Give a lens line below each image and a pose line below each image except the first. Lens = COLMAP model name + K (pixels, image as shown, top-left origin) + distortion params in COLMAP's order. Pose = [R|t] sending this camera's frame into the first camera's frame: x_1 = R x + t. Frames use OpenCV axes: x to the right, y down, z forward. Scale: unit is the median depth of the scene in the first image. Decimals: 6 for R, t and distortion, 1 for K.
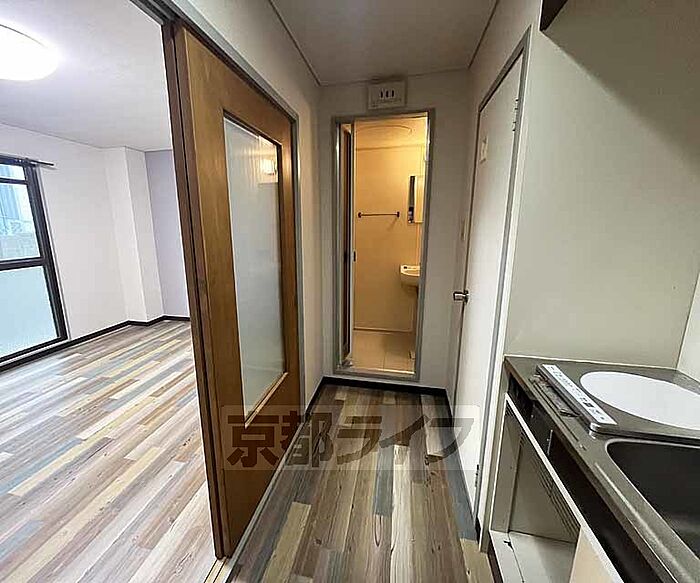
lens RADIAL K [[314.7, 0, 319.9], [0, 314.7, 292.0], [0, 0, 1]] dist [-0.002686, -0.000262]
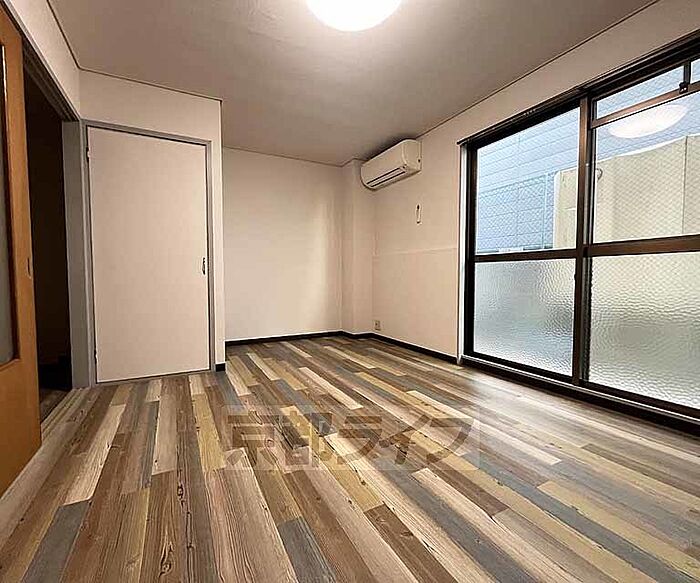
lens RADIAL K [[314.7, 0, 330.8], [0, 314.7, 290.4], [0, 0, 1]] dist [-0.002686, -0.000262]
pose [[-0.758004, 0.044844, -0.650706, -0.168250], [-0.126158, 0.968714, 0.213721, -0.040763], [0.639933, 0.244094, -0.728632, 0.972888]]
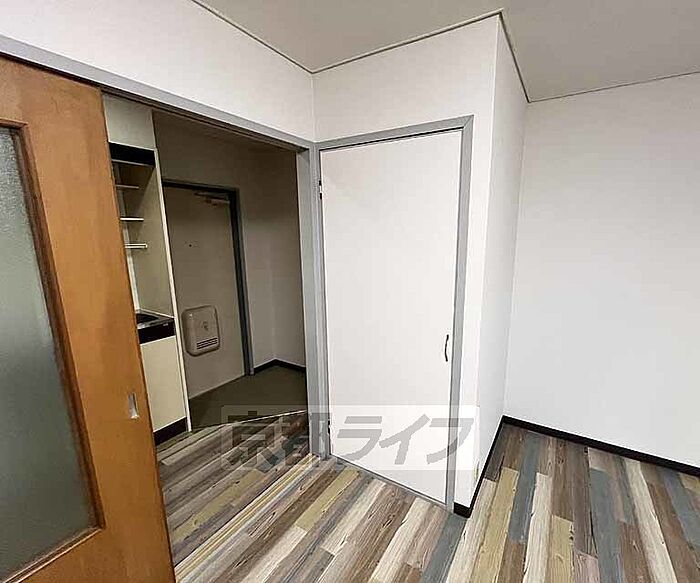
lens RADIAL K [[314.7, 0, 390.3], [0, 314.7, 291.4], [0, 0, 1]] dist [-0.002686, -0.000262]
pose [[-0.966830, -0.038420, 0.252516, -0.495561], [0.062112, 0.923583, 0.378335, -0.154261], [-0.247755, 0.381470, -0.890561, 0.555103]]
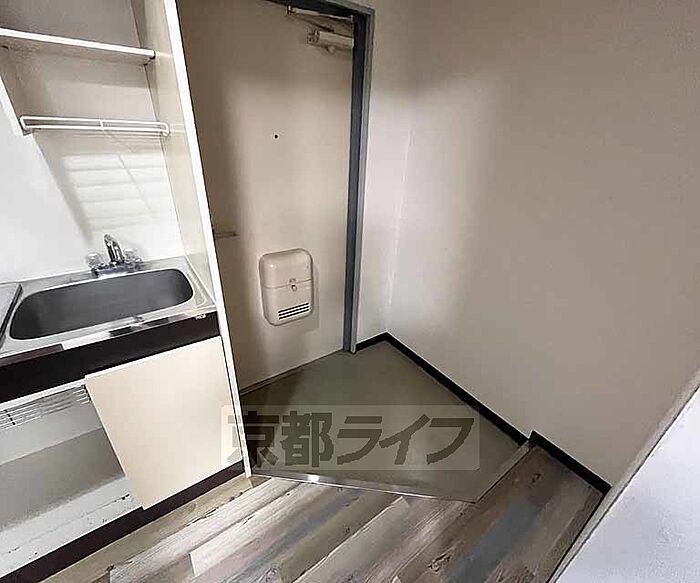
lens RADIAL K [[314.7, 0, 359.2], [0, 314.7, 292.0], [0, 0, 1]] dist [-0.002686, -0.000262]
pose [[-0.770828, -0.313919, 0.554327, -0.145463], [0.094885, 0.803873, 0.587184, -0.050068], [-0.629937, 0.505215, -0.589862, 0.169167]]
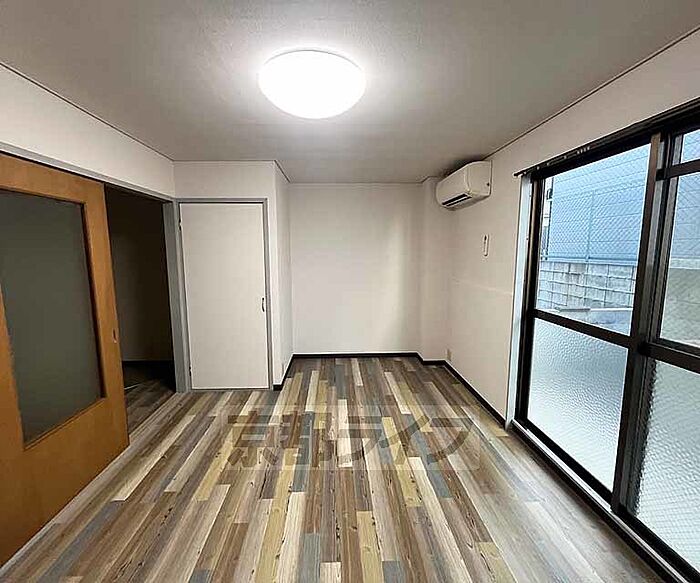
lens RADIAL K [[314.7, 0, 344.2], [0, 314.7, 291.3], [0, 0, 1]] dist [-0.002686, -0.000262]
pose [[-0.960339, 0.051473, -0.274045, -0.435535], [-0.043825, 0.942736, 0.330648, -0.265442], [0.275371, 0.329544, -0.903090, 1.093639]]
